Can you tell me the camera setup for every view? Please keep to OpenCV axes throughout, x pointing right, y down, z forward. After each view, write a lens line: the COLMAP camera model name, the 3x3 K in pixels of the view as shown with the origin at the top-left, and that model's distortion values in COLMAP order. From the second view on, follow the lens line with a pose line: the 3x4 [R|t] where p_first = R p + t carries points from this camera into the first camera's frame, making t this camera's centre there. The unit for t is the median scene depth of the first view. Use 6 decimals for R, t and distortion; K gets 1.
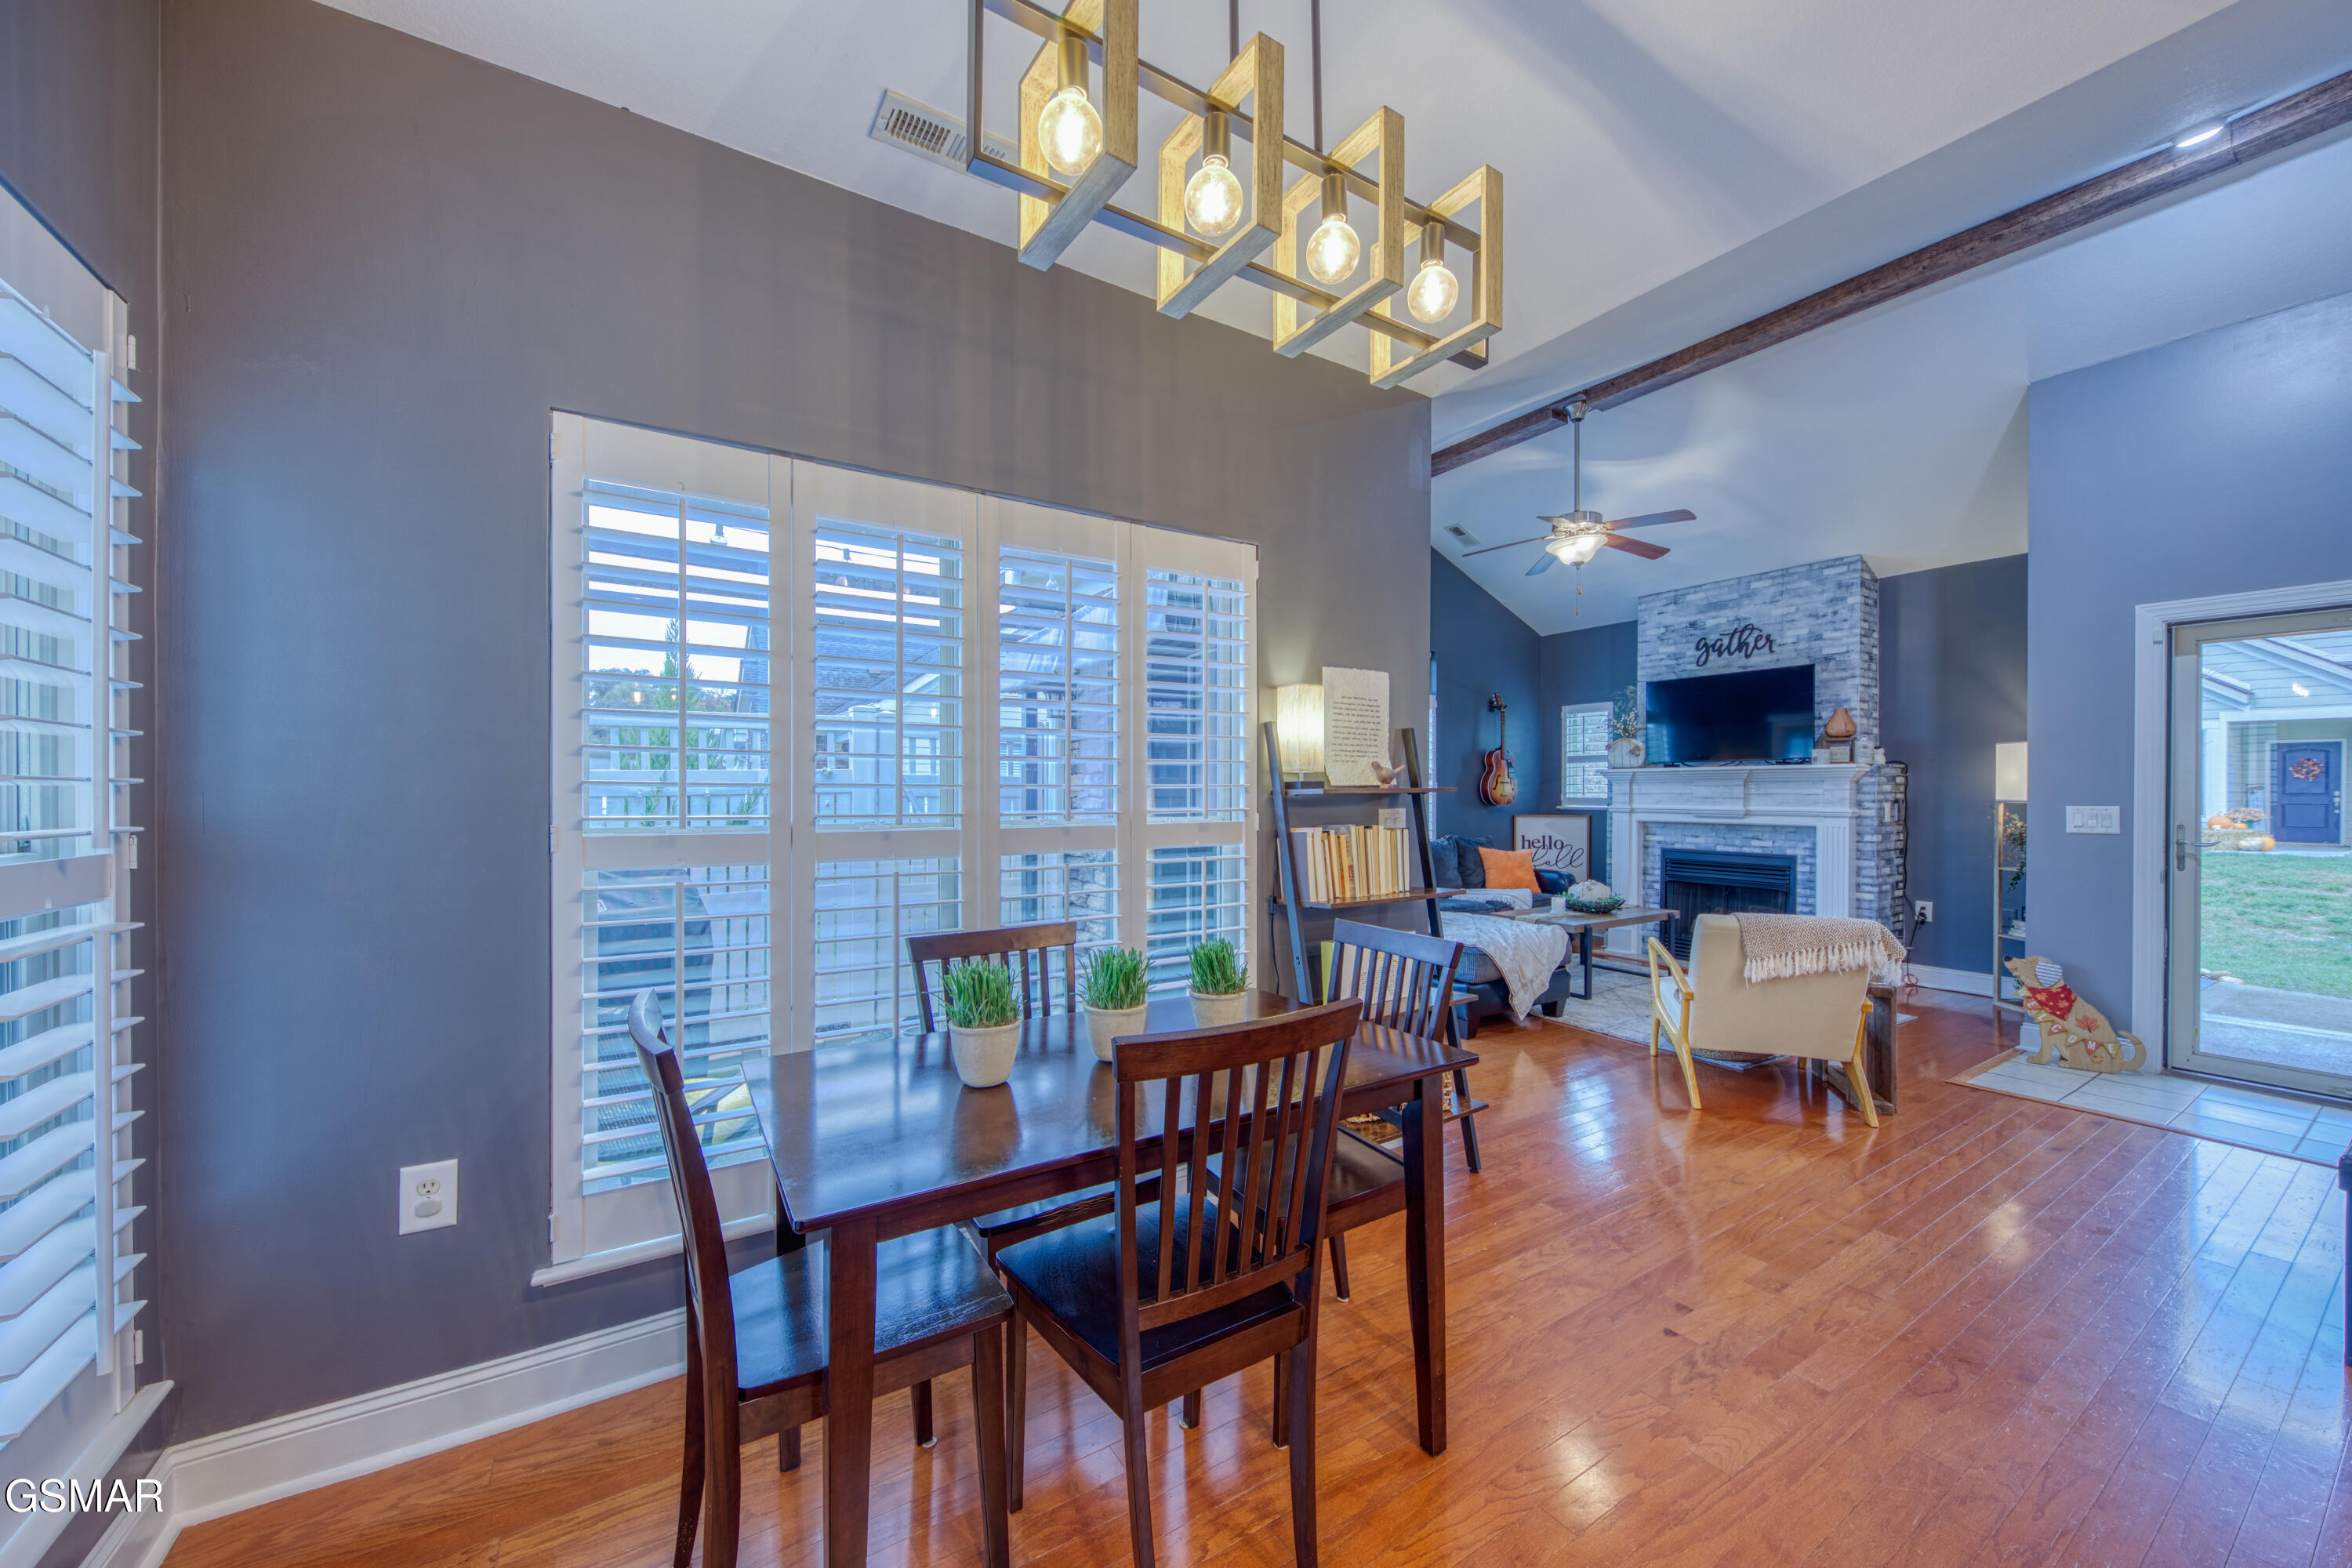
lens RADIAL K [[827.0, 0, 1155.8], [0, 827.0, 798.9], [0, 0, 1]] dist [0.007344, -0.004189]
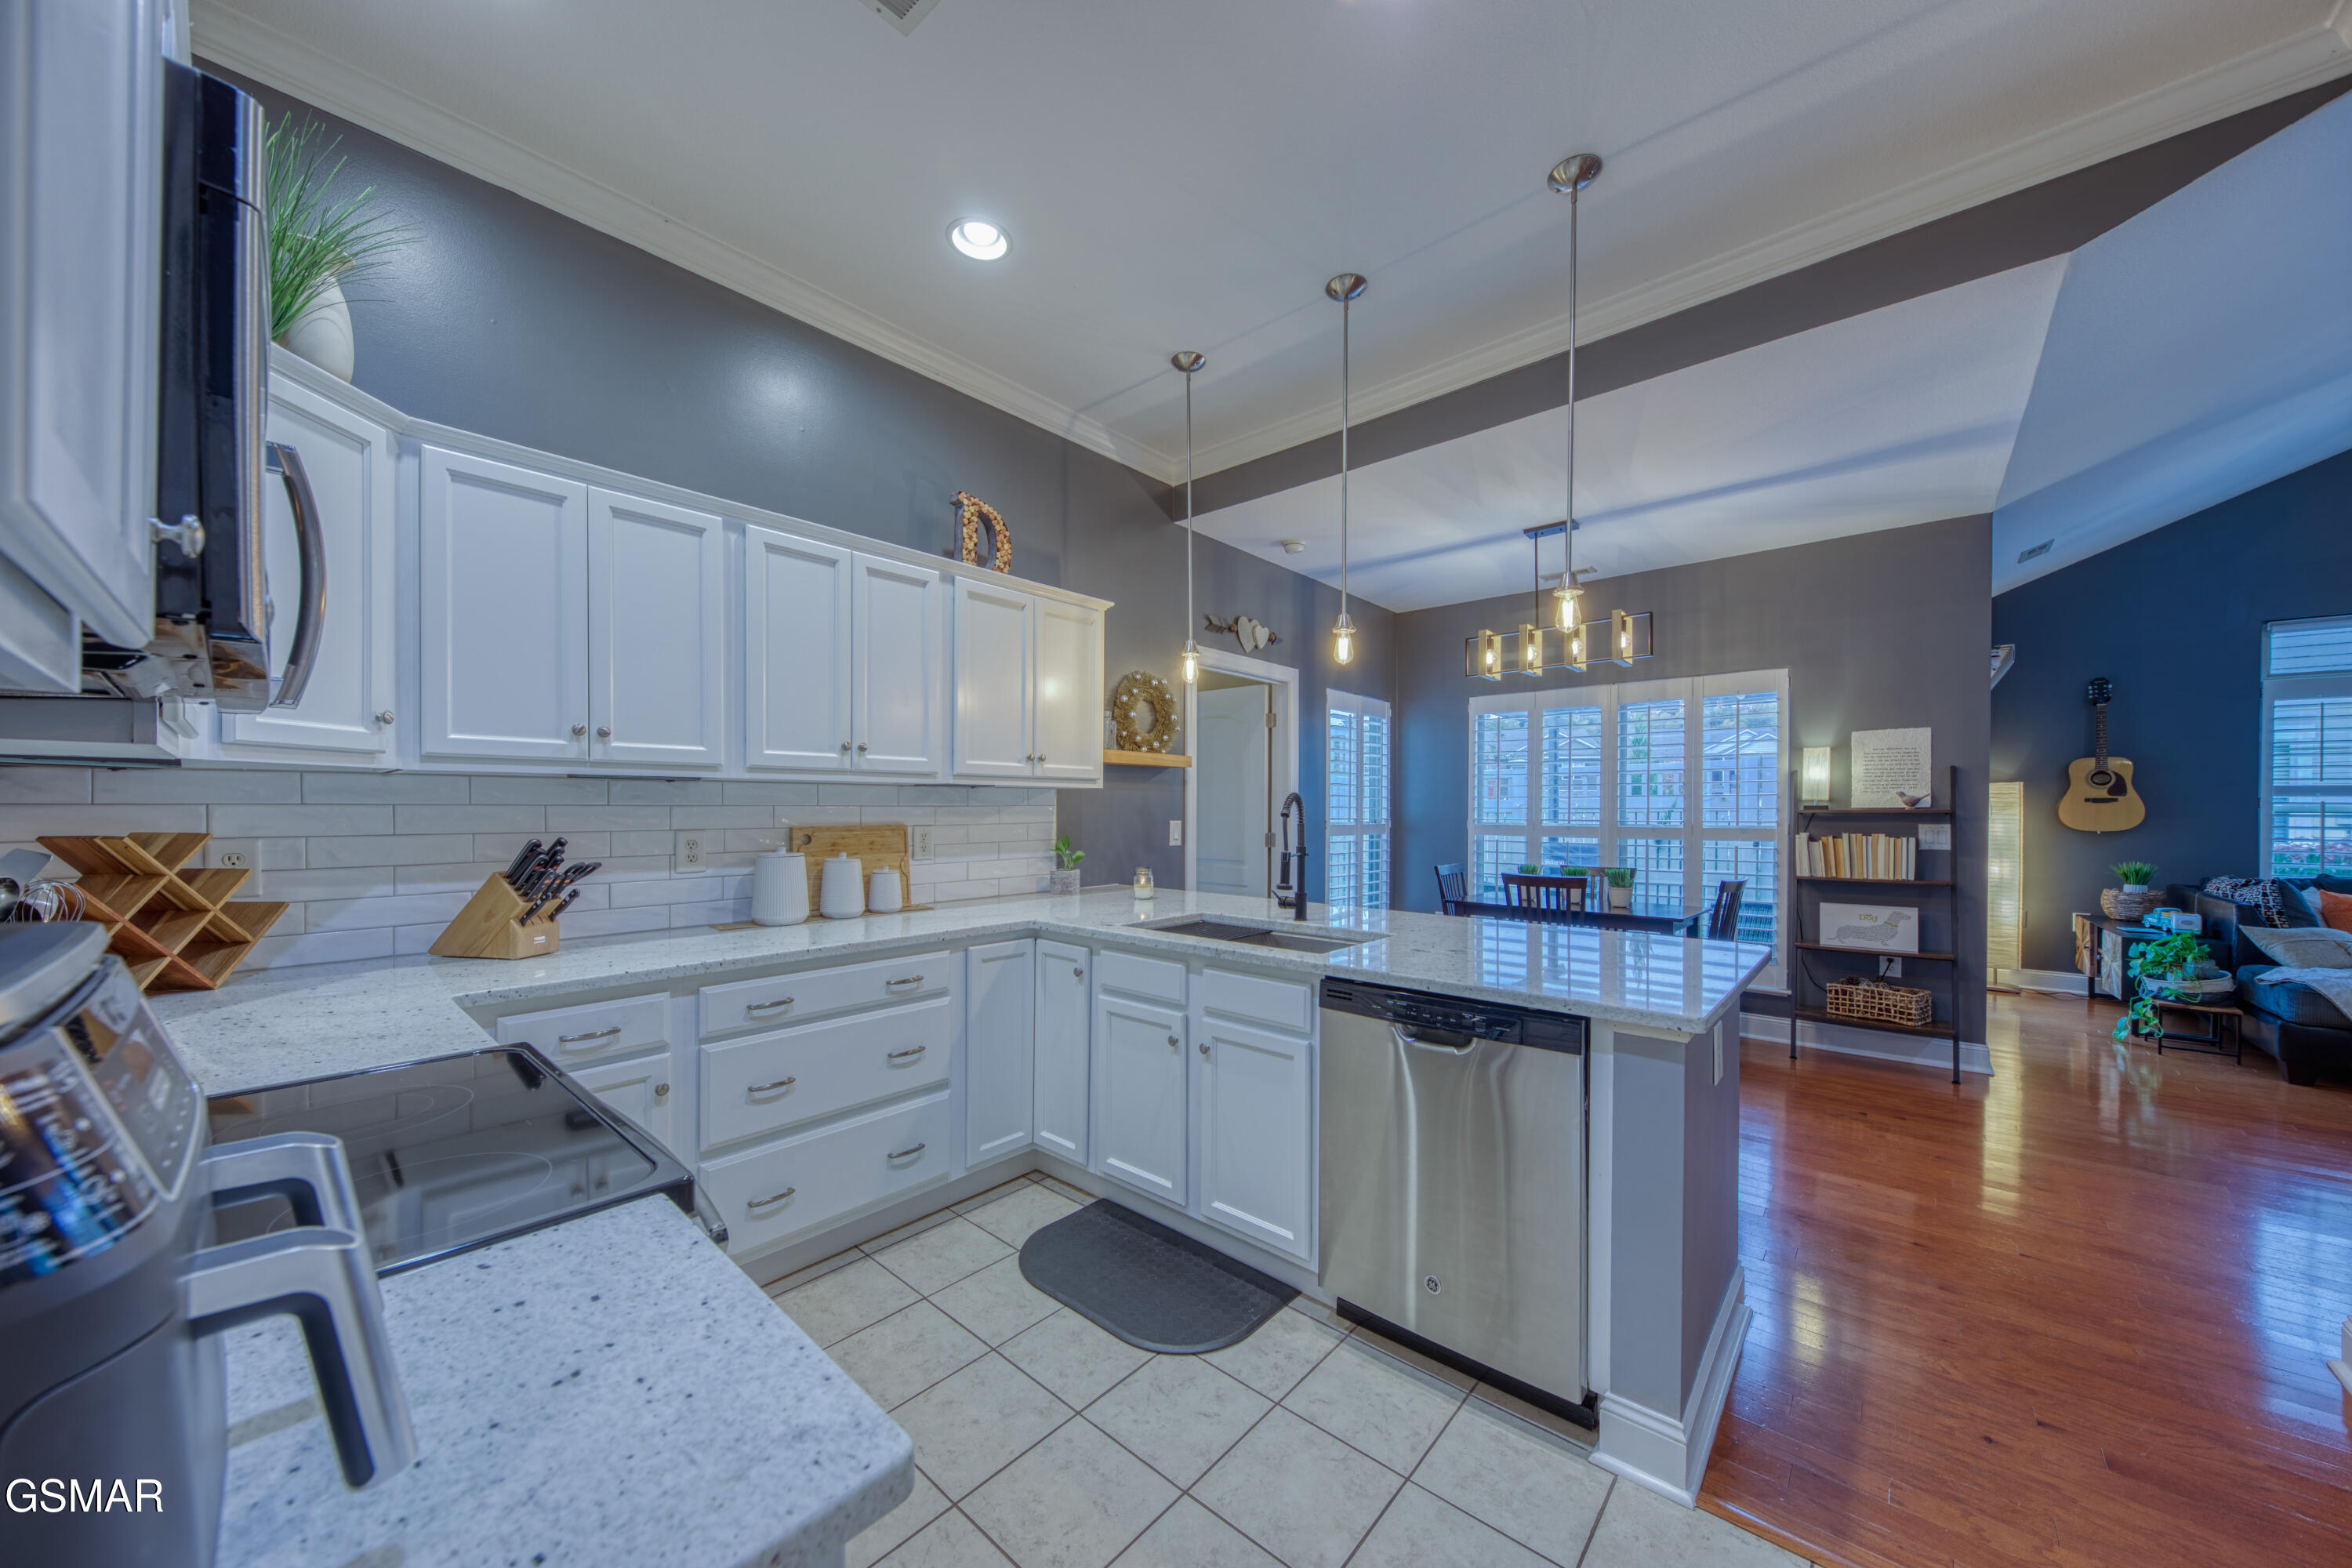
lens RADIAL K [[827.0, 0, 1214.7], [0, 827.0, 814.8], [0, 0, 1]] dist [0.007344, -0.004189]
pose [[0.344229, 0.008313, -0.938849, 0.622660], [-0.006682, 0.999957, 0.006404, -0.003521], [0.938862, 0.004069, 0.344270, -0.335001]]
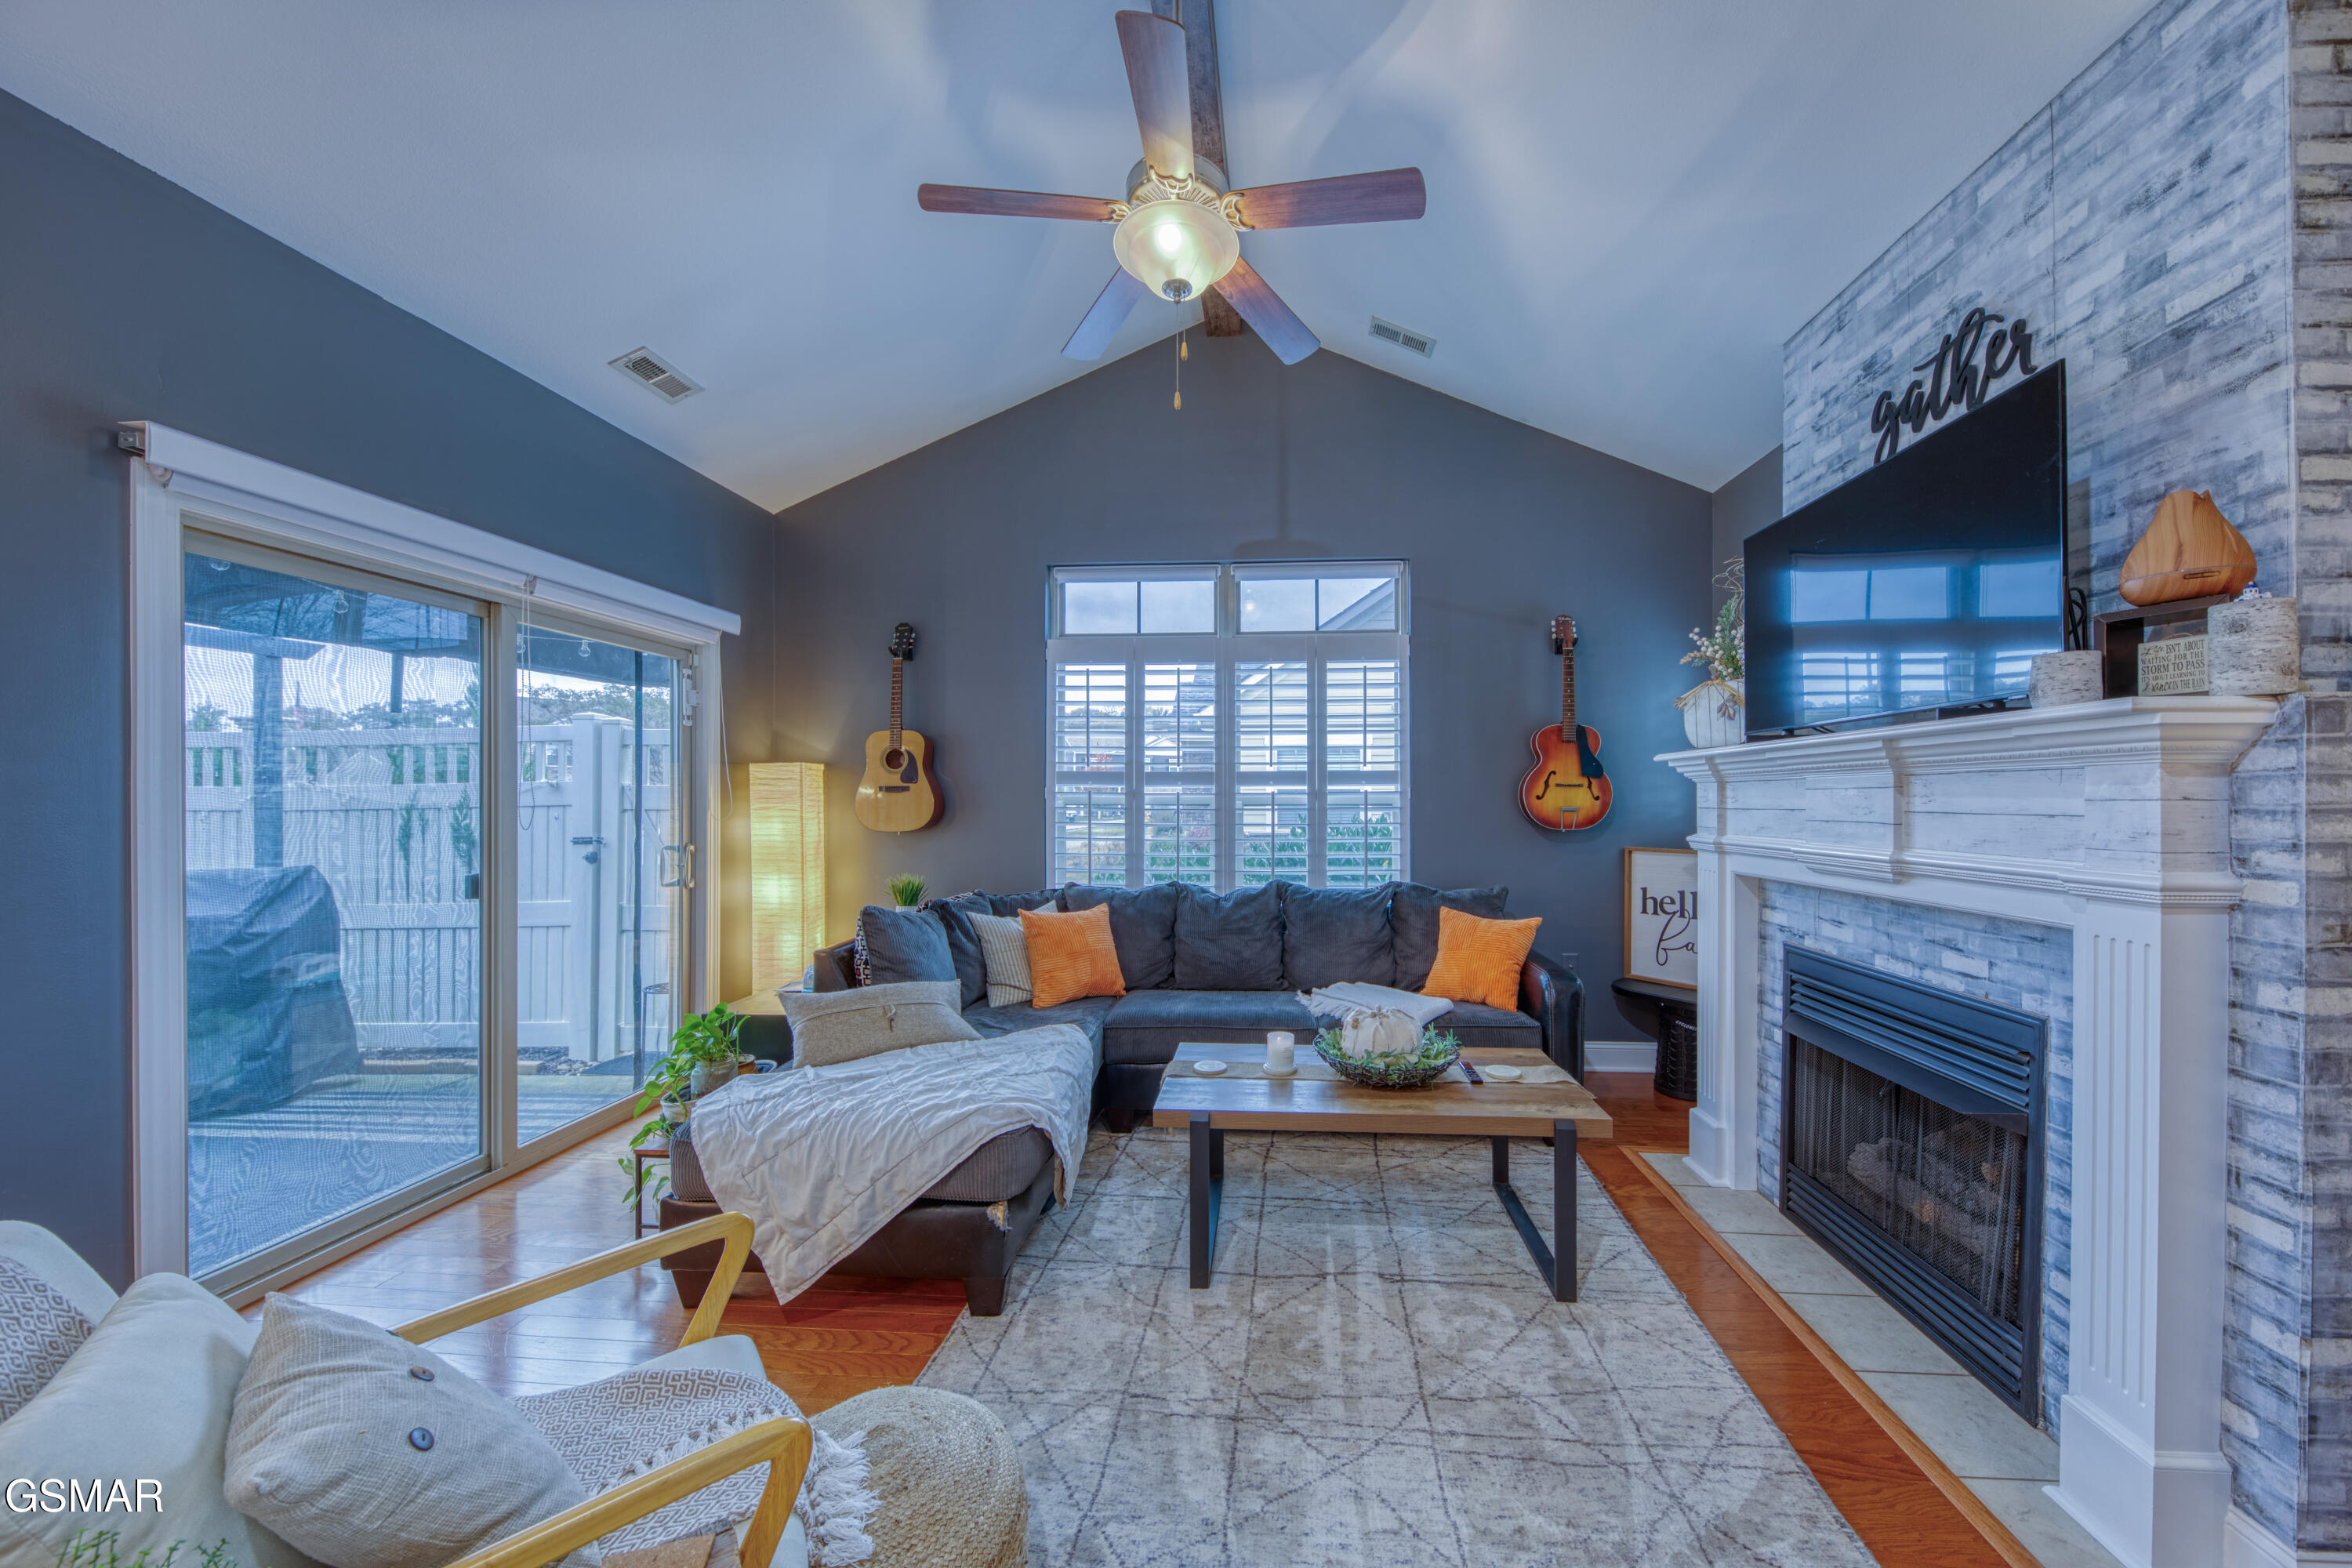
lens RADIAL K [[827.0, 0, 1214.0], [0, 827.0, 800.1], [0, 0, 1]] dist [0.007344, -0.004189]
pose [[0.826946, -0.003036, -0.562273, 0.677492], [-0.002098, 0.999962, -0.008486, -0.007475], [0.562277, 0.008198, 0.826908, 0.569891]]
